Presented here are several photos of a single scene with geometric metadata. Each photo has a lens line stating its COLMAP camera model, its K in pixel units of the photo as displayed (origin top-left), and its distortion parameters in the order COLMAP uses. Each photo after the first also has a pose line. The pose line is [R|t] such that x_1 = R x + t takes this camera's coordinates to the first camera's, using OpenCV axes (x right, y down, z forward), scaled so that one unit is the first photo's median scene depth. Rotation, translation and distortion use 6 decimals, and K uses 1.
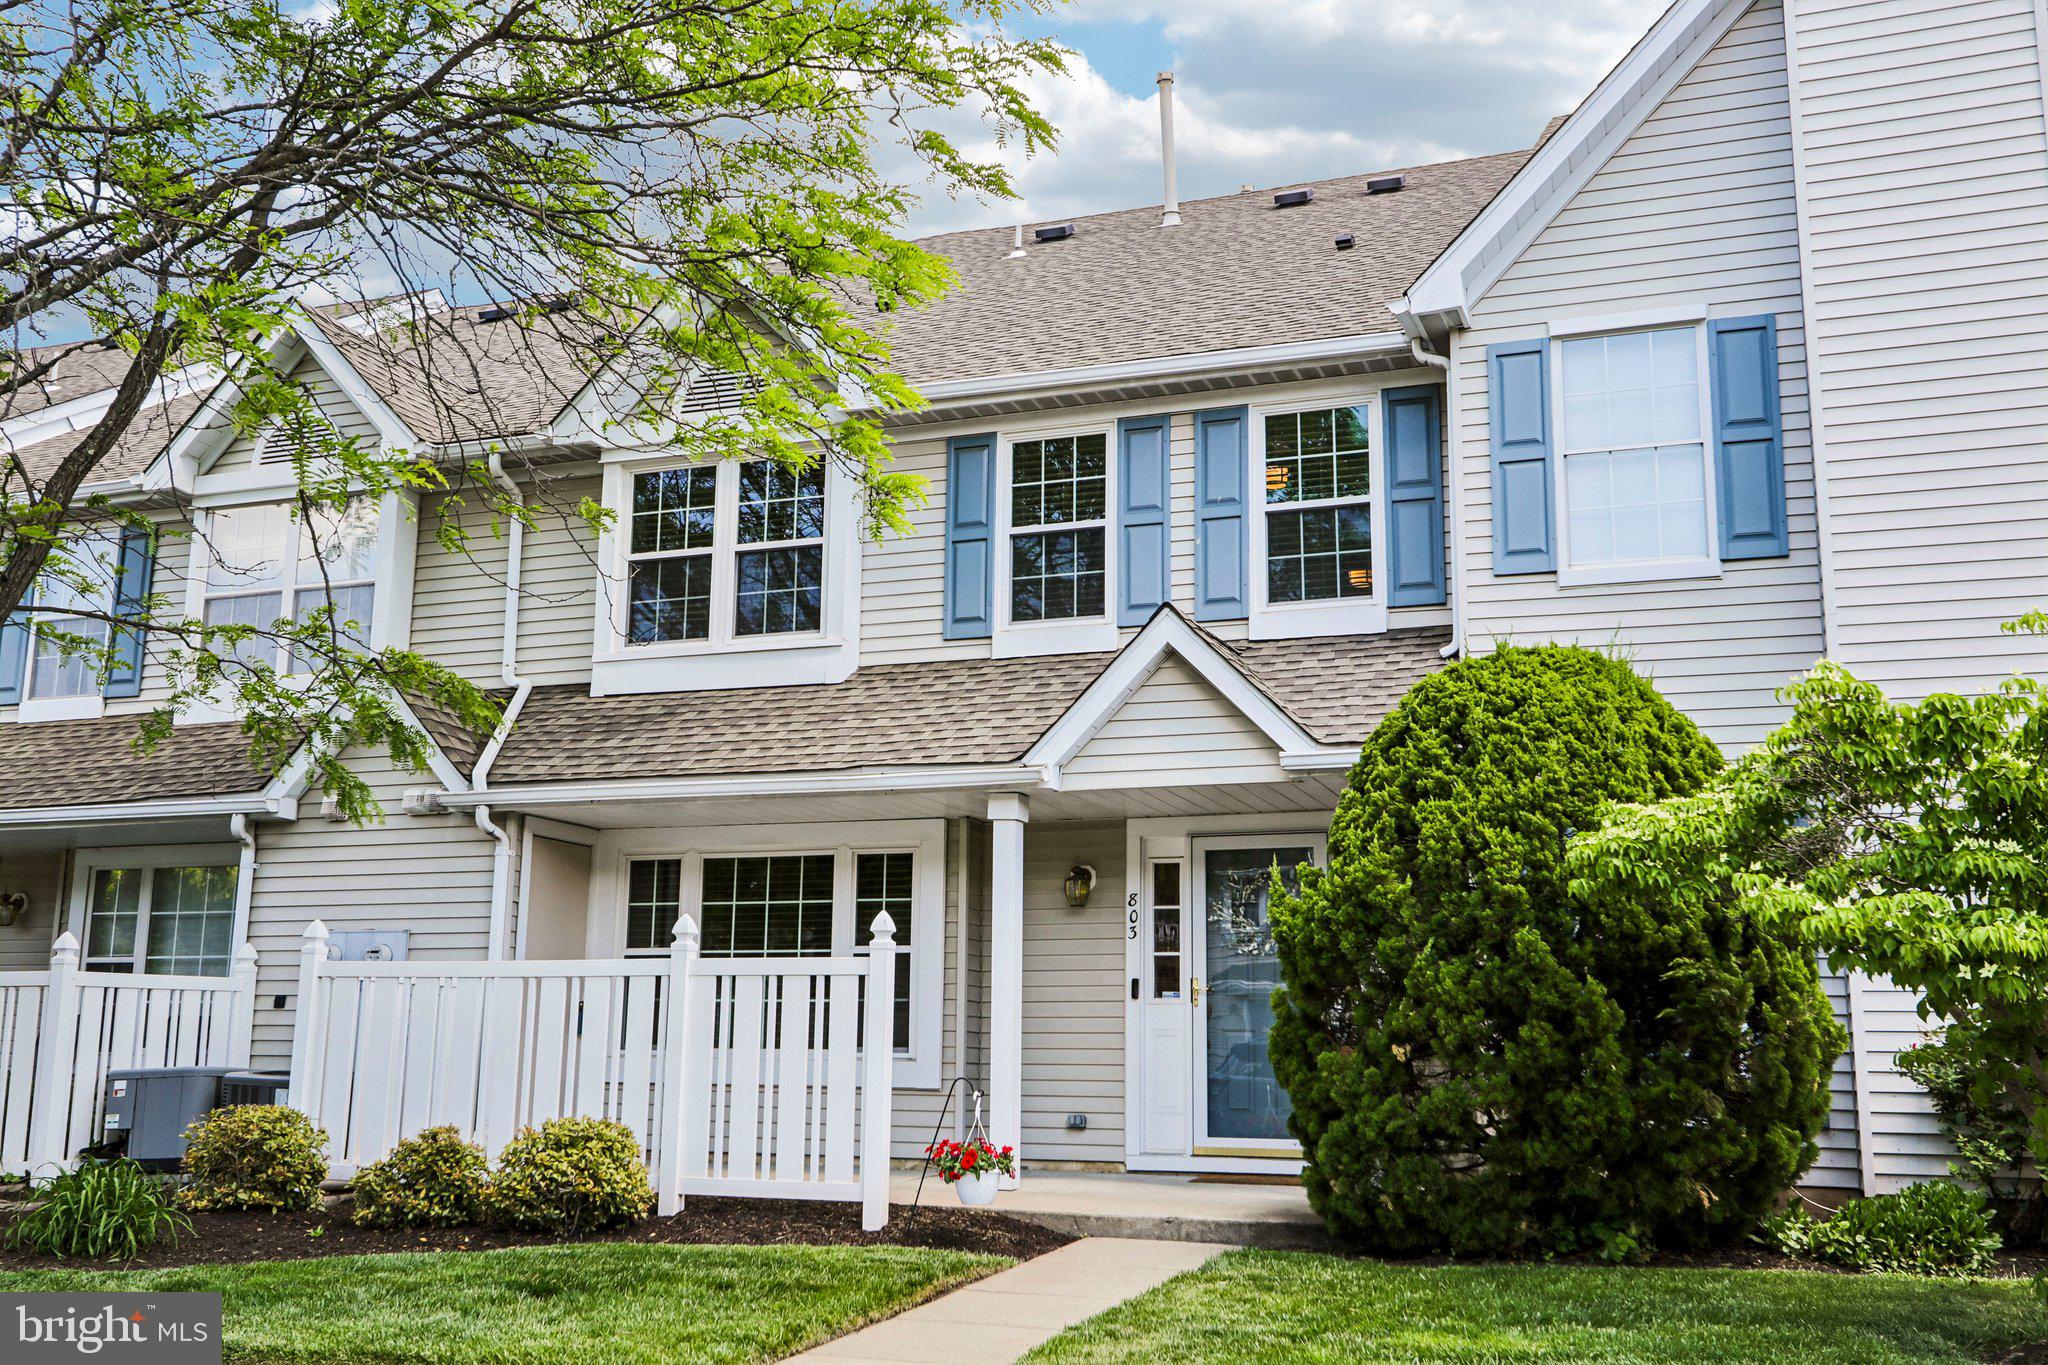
lens RADIAL K [[2029.4, 0, 1024.0], [0, 2029.4, 682.5], [0, 0, 1]] dist [0.059563, 0.008531]
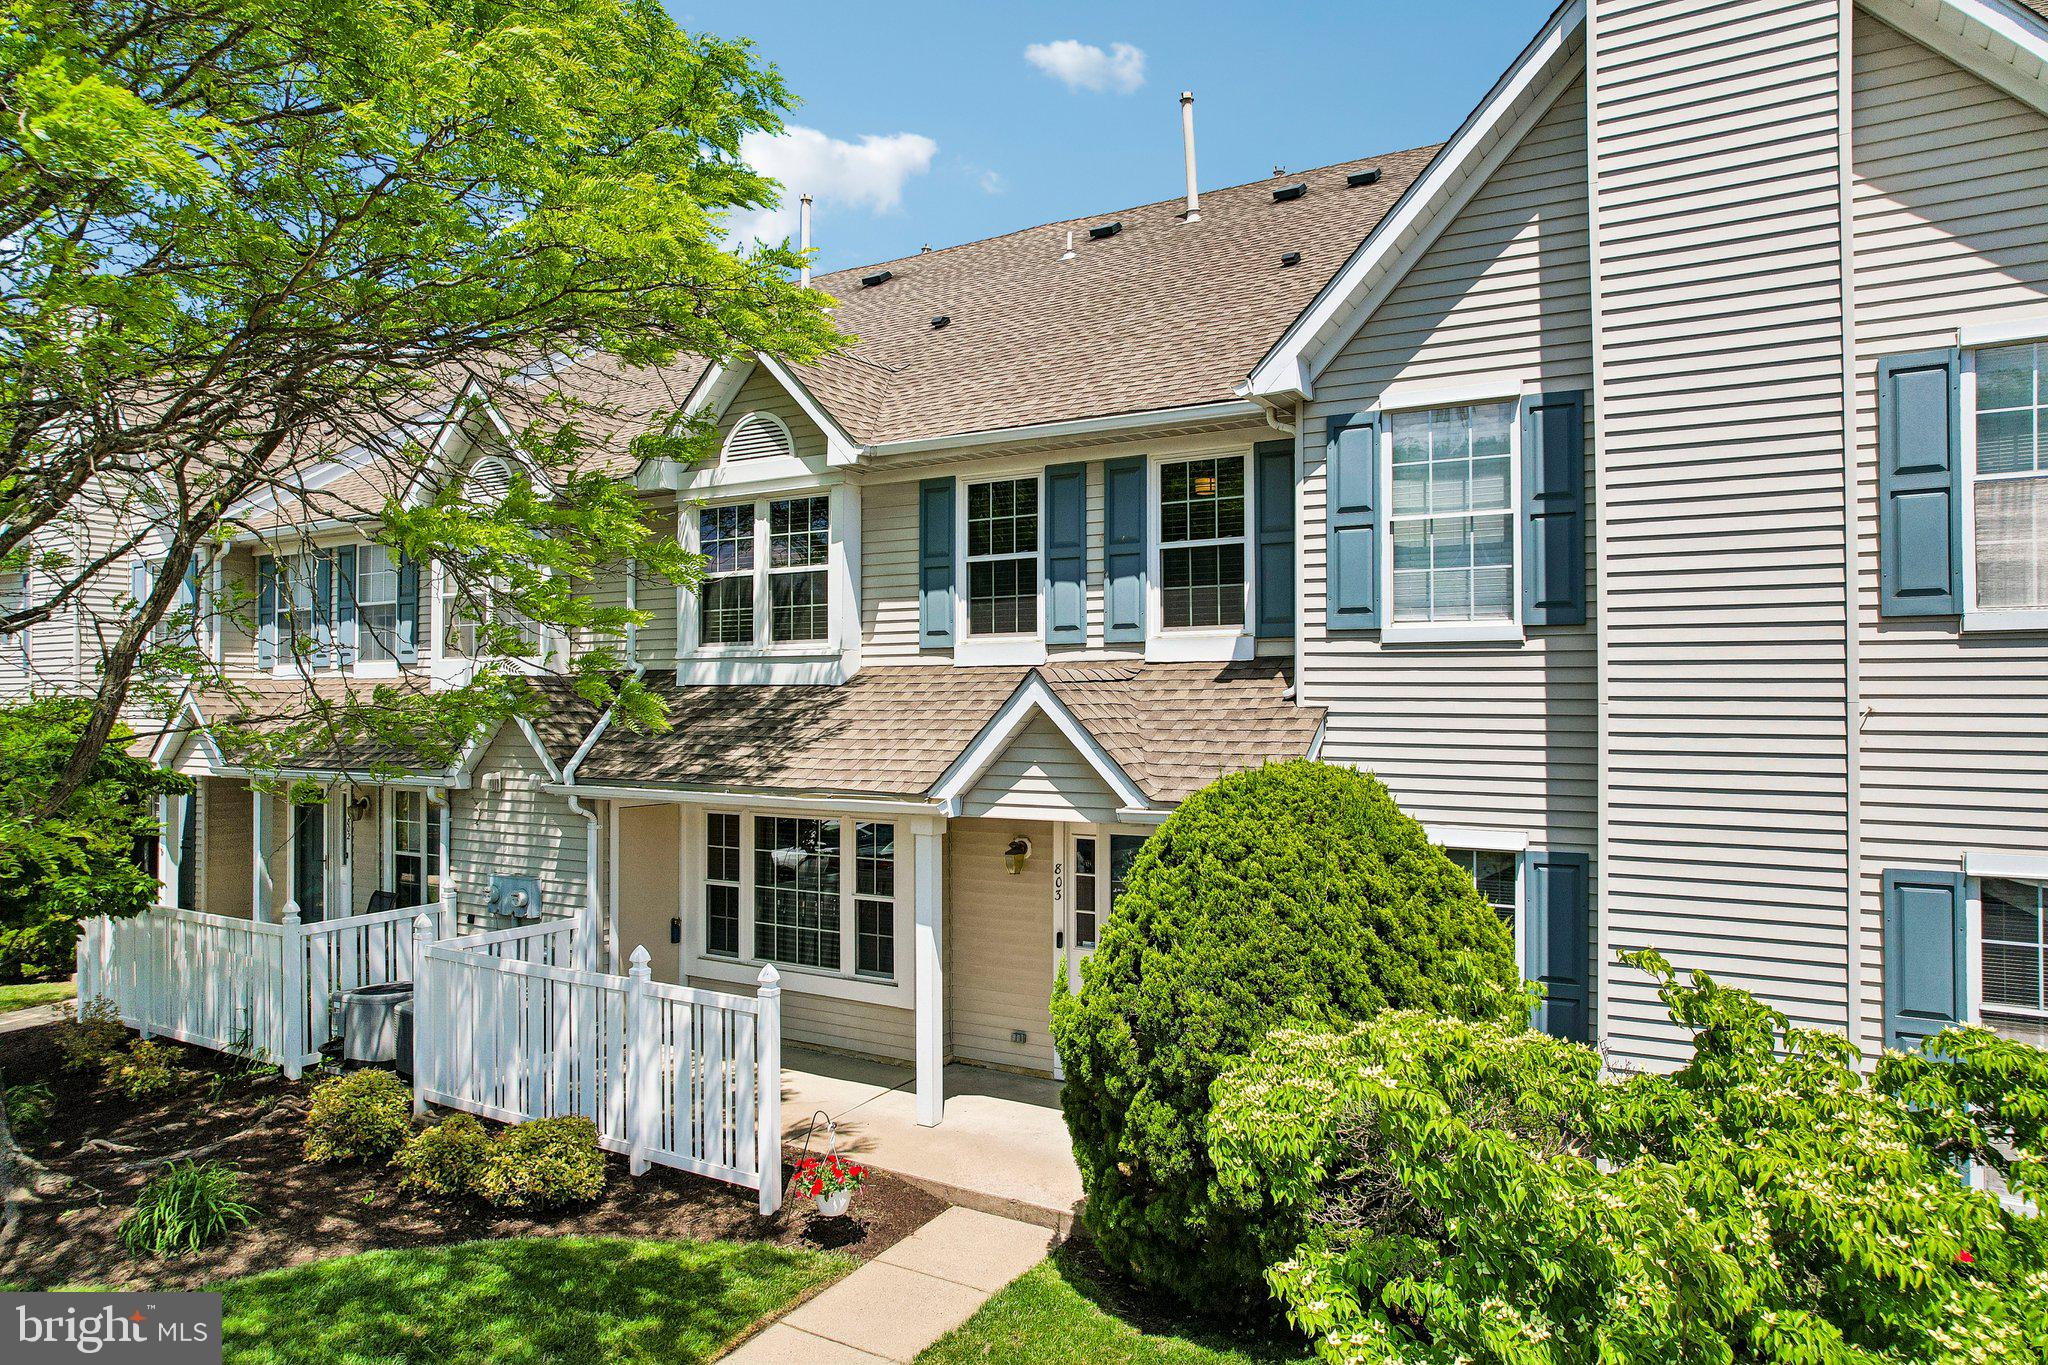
lens RADIAL K [[1333.0, 0, 1024.0], [0, 1333.0, 682.5], [0, 0, 1]] dist [-0.006370, -0.001404]
pose [[0.981618, -0.013895, -0.190348, 0.191410], [0.048443, 0.982823, 0.178078, -0.153374], [0.184604, -0.184026, 0.965430, 0.227756]]
